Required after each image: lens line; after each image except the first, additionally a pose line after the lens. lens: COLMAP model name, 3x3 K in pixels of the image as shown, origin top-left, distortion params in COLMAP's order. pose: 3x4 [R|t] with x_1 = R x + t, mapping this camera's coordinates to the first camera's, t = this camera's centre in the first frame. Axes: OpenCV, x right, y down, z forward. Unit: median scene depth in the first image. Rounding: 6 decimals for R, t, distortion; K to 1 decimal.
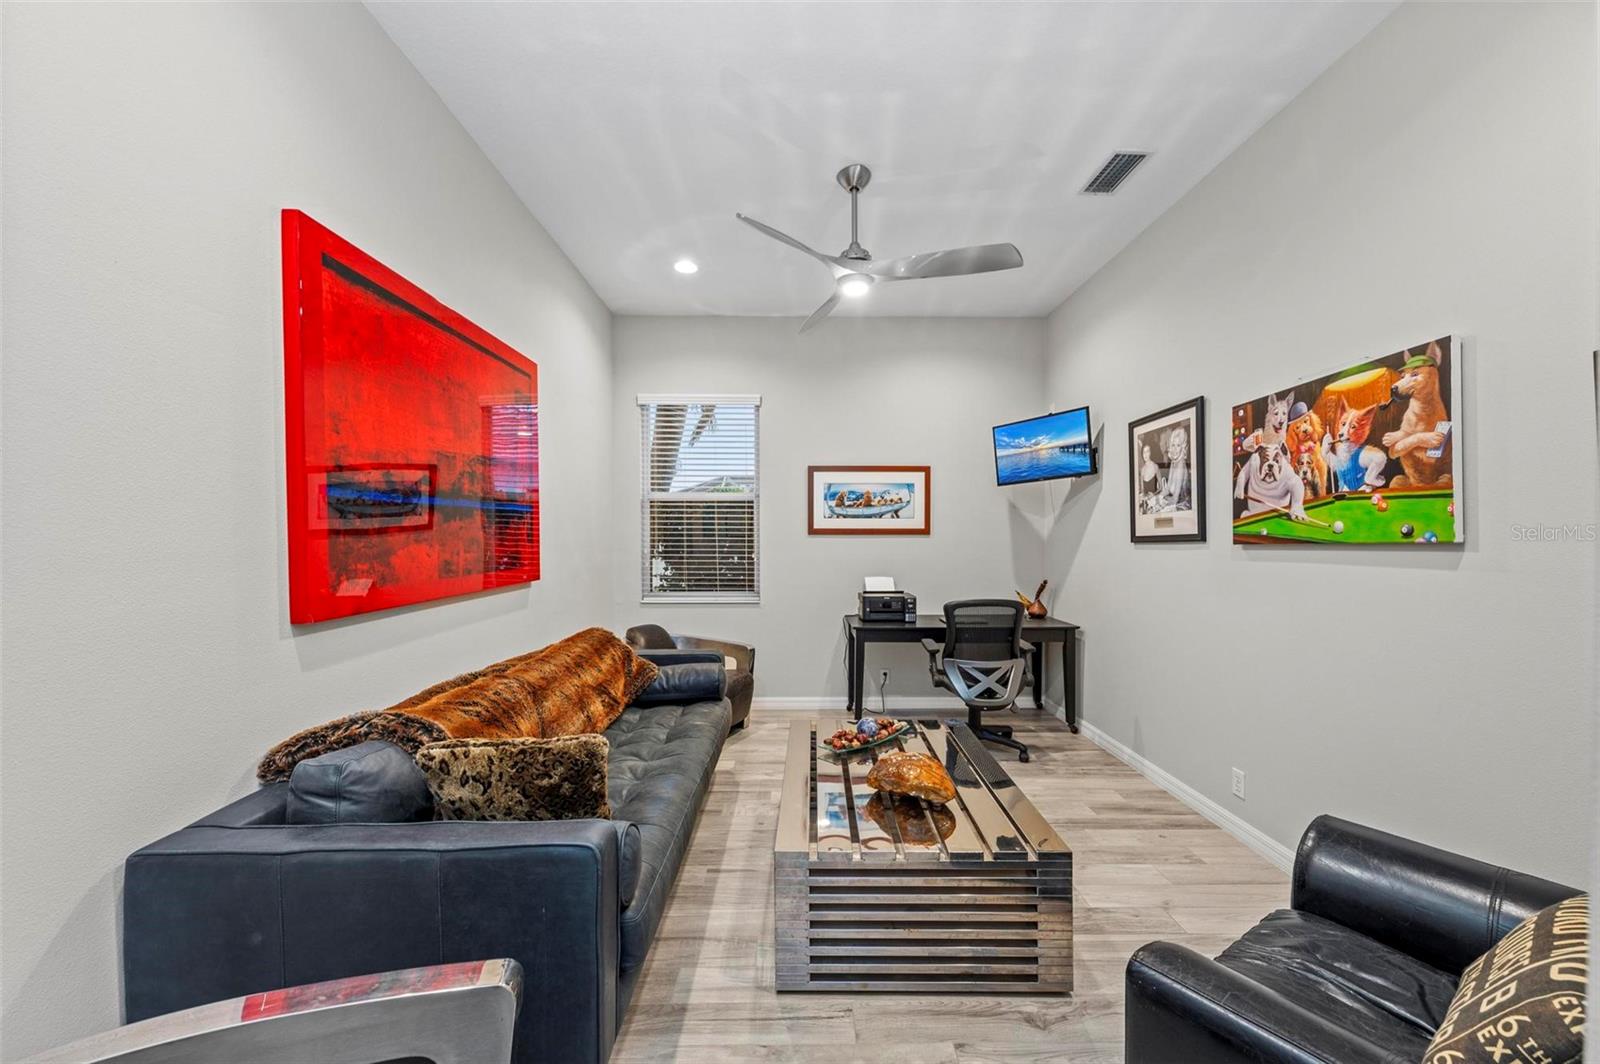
lens RADIAL K [[634.6, 0, 802.3], [0, 634.6, 545.2], [0, 0, 1]] dist [0.000663, -0.000250]
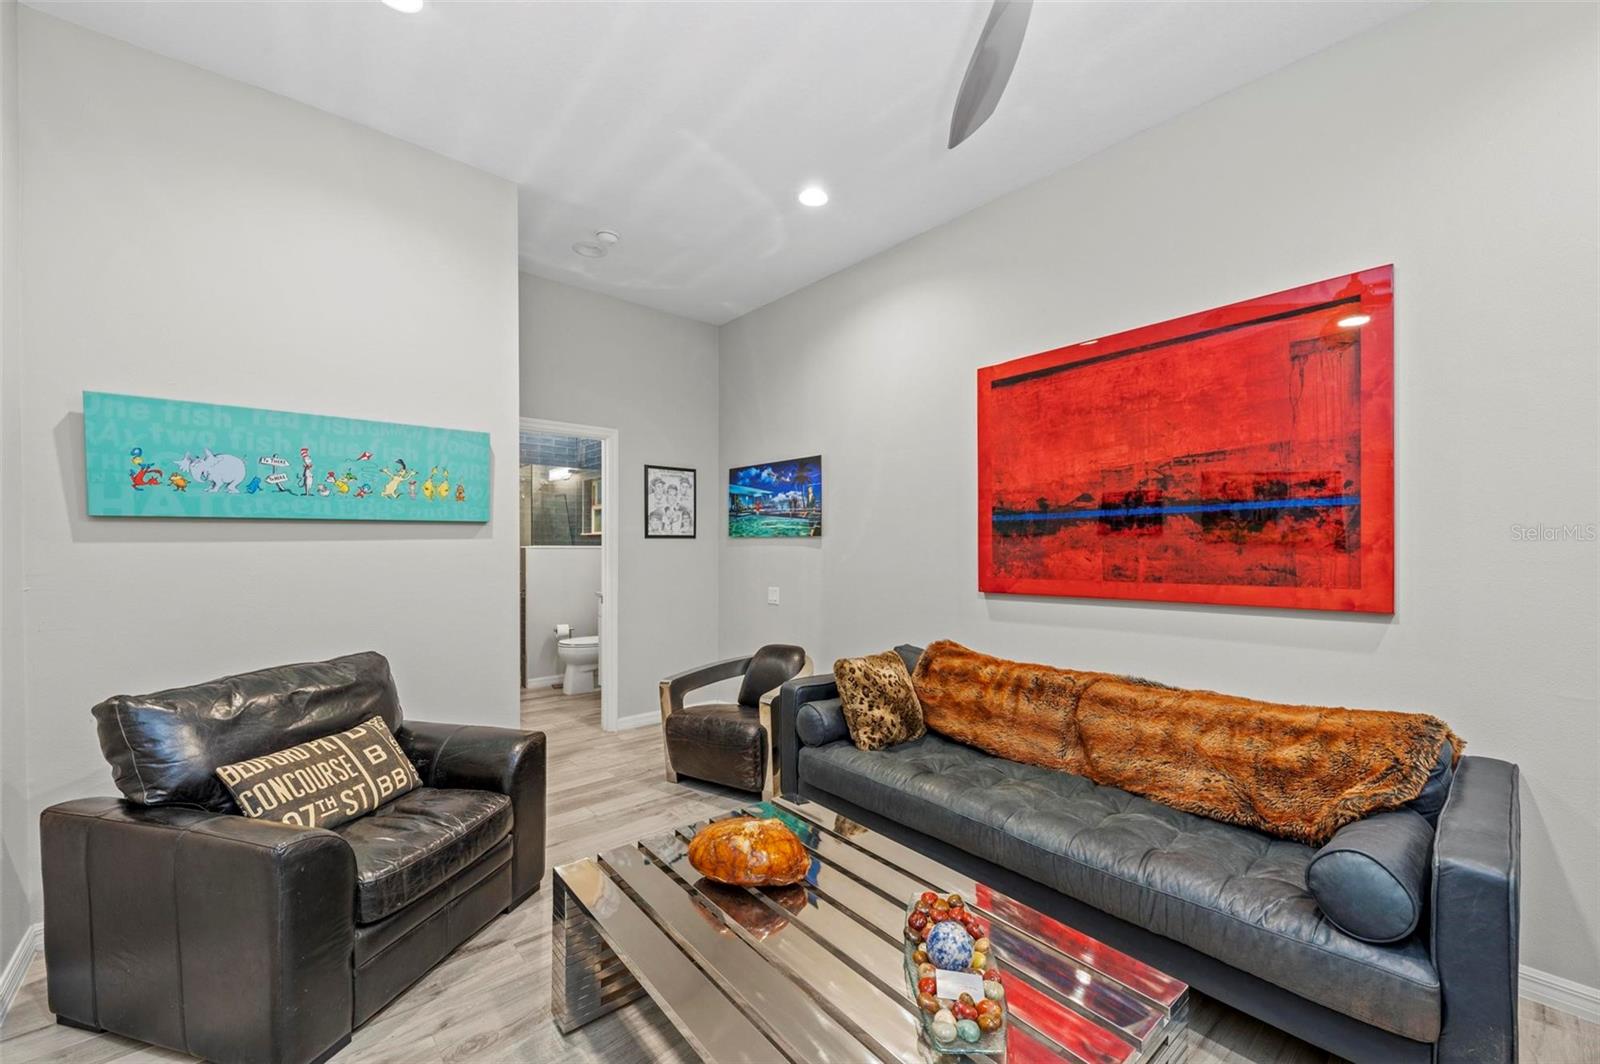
lens RADIAL K [[634.6, 0, 802.3], [0, 634.6, 545.2], [0, 0, 1]] dist [0.000663, -0.000250]
pose [[-0.766334, 0.000901, -0.642441, 0.724898], [-0.005596, 0.999952, 0.008078, -0.021495], [0.642418, 0.009785, -0.766292, 1.903129]]
